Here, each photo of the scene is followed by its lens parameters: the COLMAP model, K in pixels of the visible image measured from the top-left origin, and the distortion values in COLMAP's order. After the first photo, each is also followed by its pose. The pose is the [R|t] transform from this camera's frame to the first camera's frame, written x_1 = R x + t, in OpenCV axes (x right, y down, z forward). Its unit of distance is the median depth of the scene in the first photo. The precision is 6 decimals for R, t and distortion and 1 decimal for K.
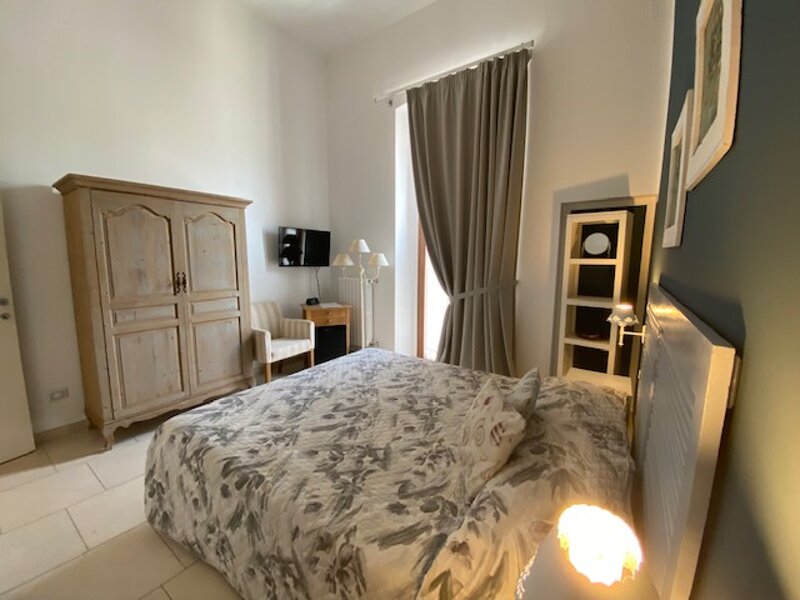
lens RADIAL K [[323.7, 0, 400.6], [0, 323.7, 300.6], [0, 0, 1]] dist [-0.001170, -0.000414]
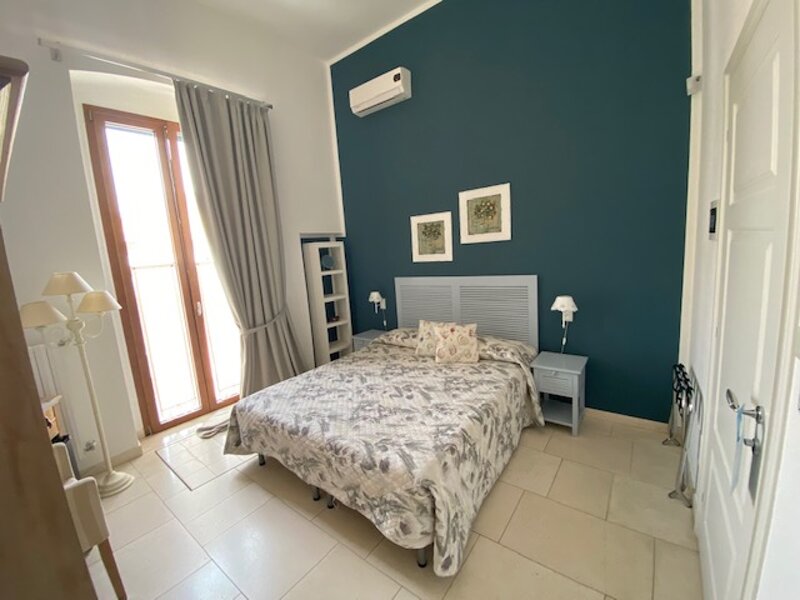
lens RADIAL K [[321.9, 0, 404.4], [0, 321.9, 298.3], [0, 0, 1]] dist [0.015385, -0.012423]
pose [[0.031189, -0.157326, 0.987054, -1.271704], [0.204103, 0.967728, 0.147796, -0.205410], [-0.978452, 0.196851, 0.062293, 0.744298]]
